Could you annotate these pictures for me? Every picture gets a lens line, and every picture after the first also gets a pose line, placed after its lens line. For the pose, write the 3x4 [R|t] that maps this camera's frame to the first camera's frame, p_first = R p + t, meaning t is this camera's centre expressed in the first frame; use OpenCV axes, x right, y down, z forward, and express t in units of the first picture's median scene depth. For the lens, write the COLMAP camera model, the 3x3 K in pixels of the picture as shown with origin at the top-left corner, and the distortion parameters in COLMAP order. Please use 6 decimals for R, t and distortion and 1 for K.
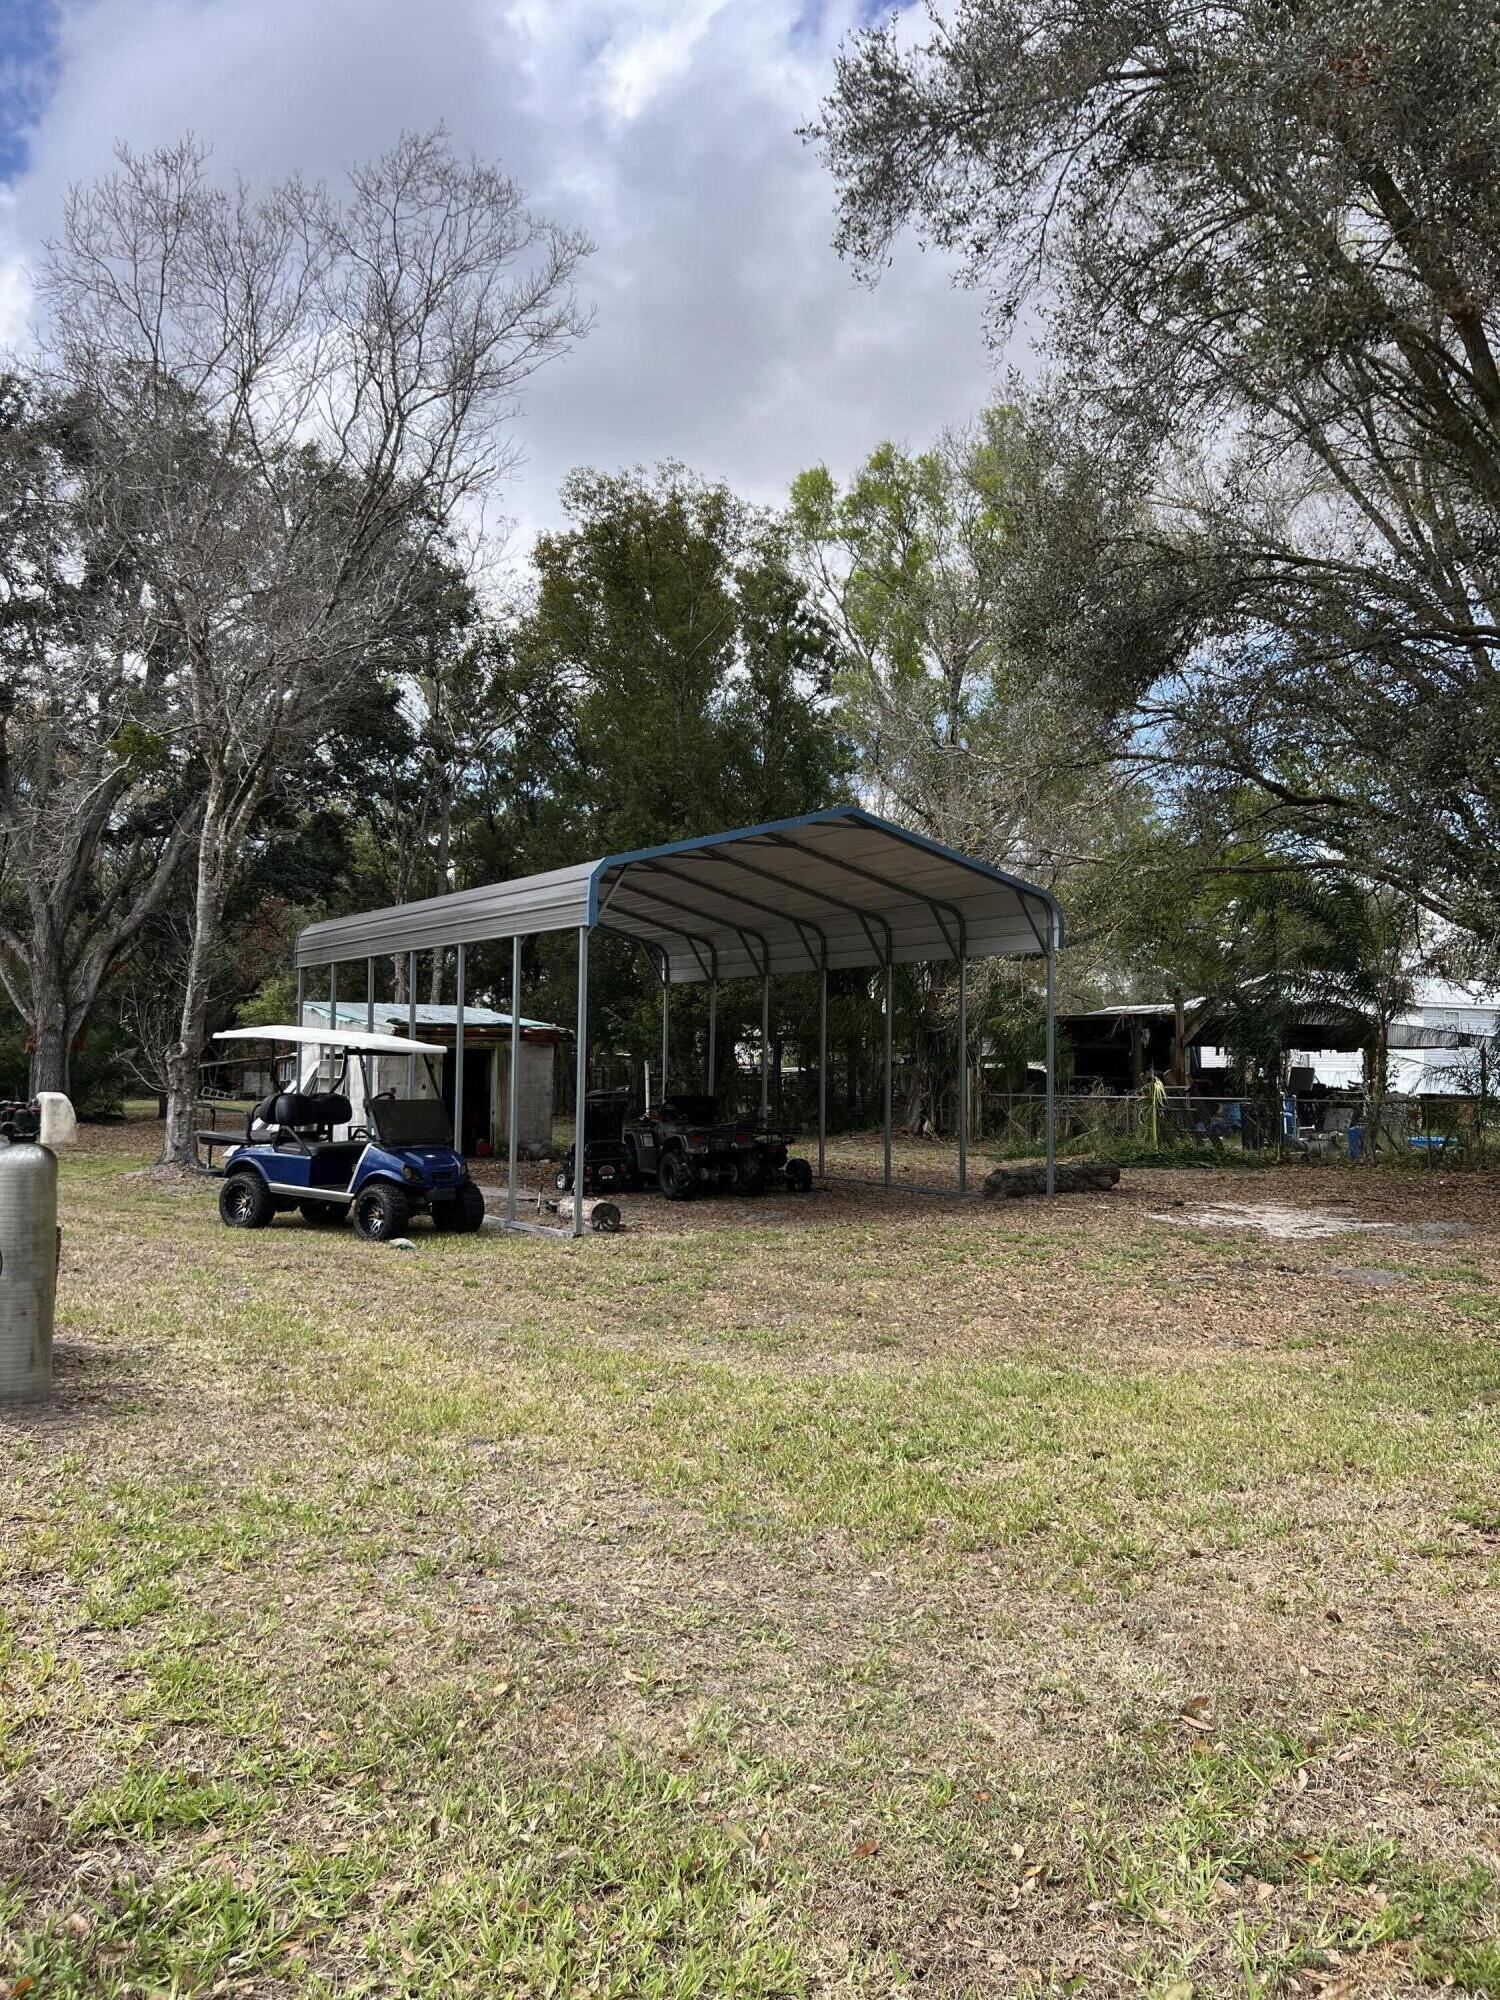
lens RADIAL K [[1495.2, 0, 757.4], [0, 1495.2, 995.4], [0, 0, 1]] dist [0.051281, -0.057490]
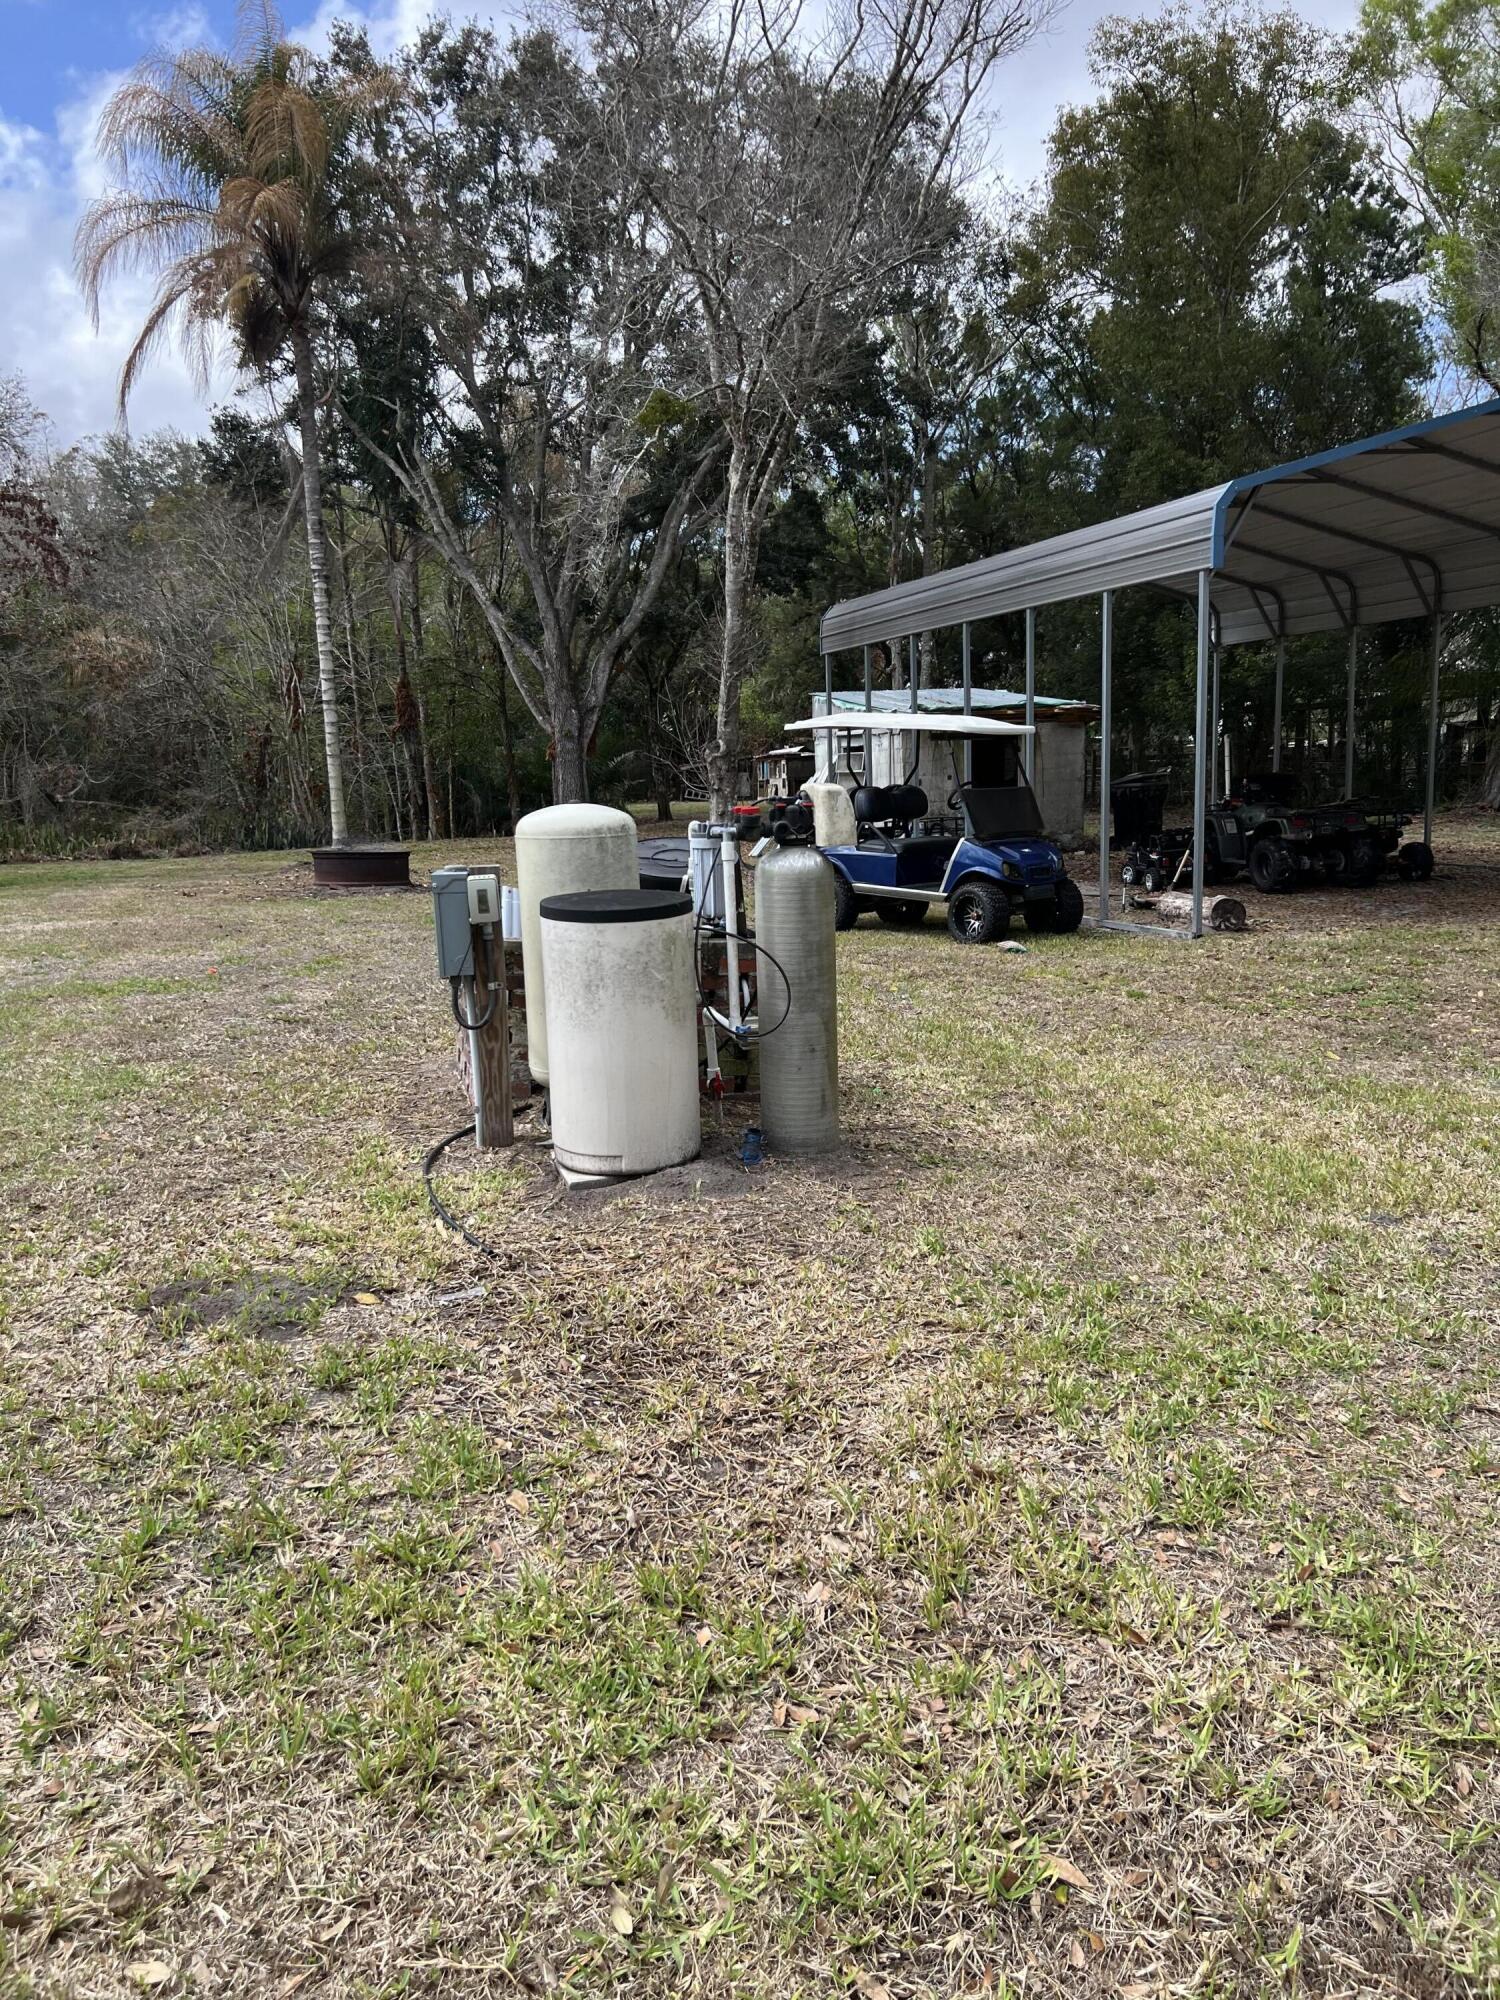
lens RADIAL K [[1495.2, 0, 757.4], [0, 1495.2, 995.4], [0, 0, 1]] dist [0.051281, -0.057490]
pose [[0.958980, 0.001961, -0.283467, -0.116979], [0.055816, 0.979094, 0.195599, 0.007628], [0.277924, -0.203398, 0.938822, 0.093027]]
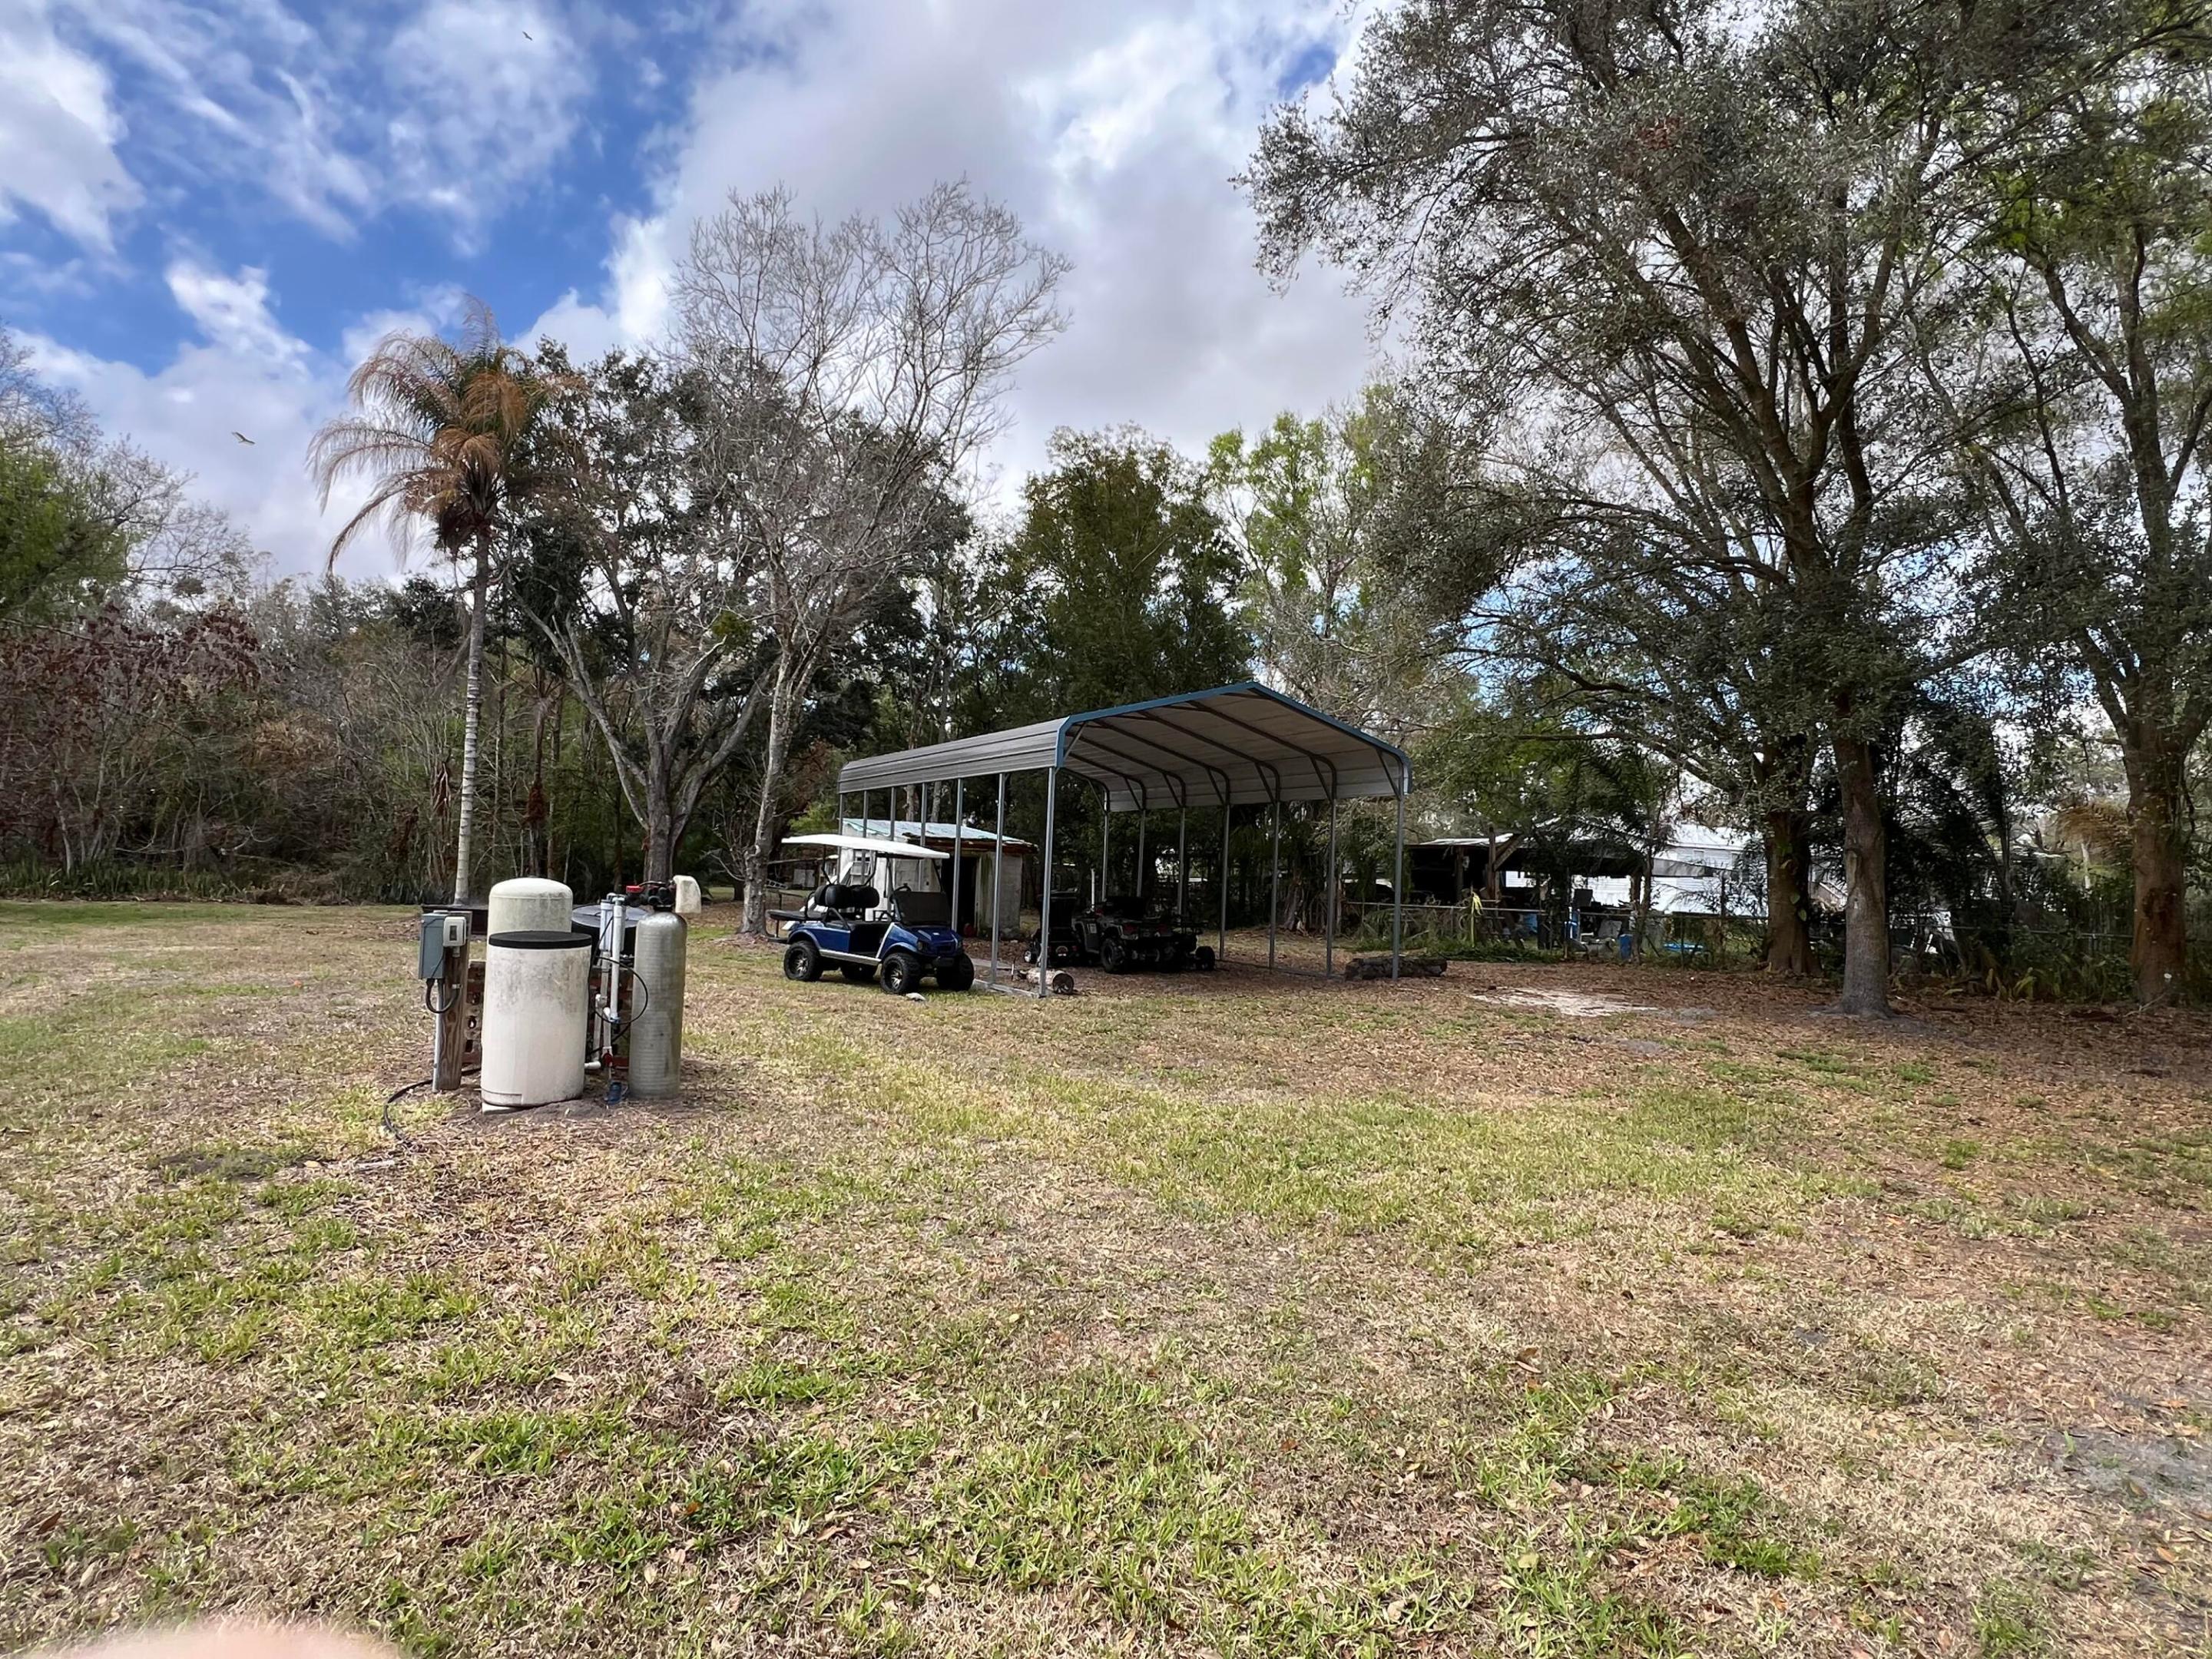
lens RADIAL K [[1118.0, 0, 1115.8], [0, 1118.0, 833.6], [0, 0, 1]] dist [-0.000622, -0.002665]
pose [[0.998524, 0.027960, -0.046562, -0.011277], [-0.027527, 0.999572, 0.009914, 0.001944], [0.046819, -0.008618, 0.998866, -0.001650]]
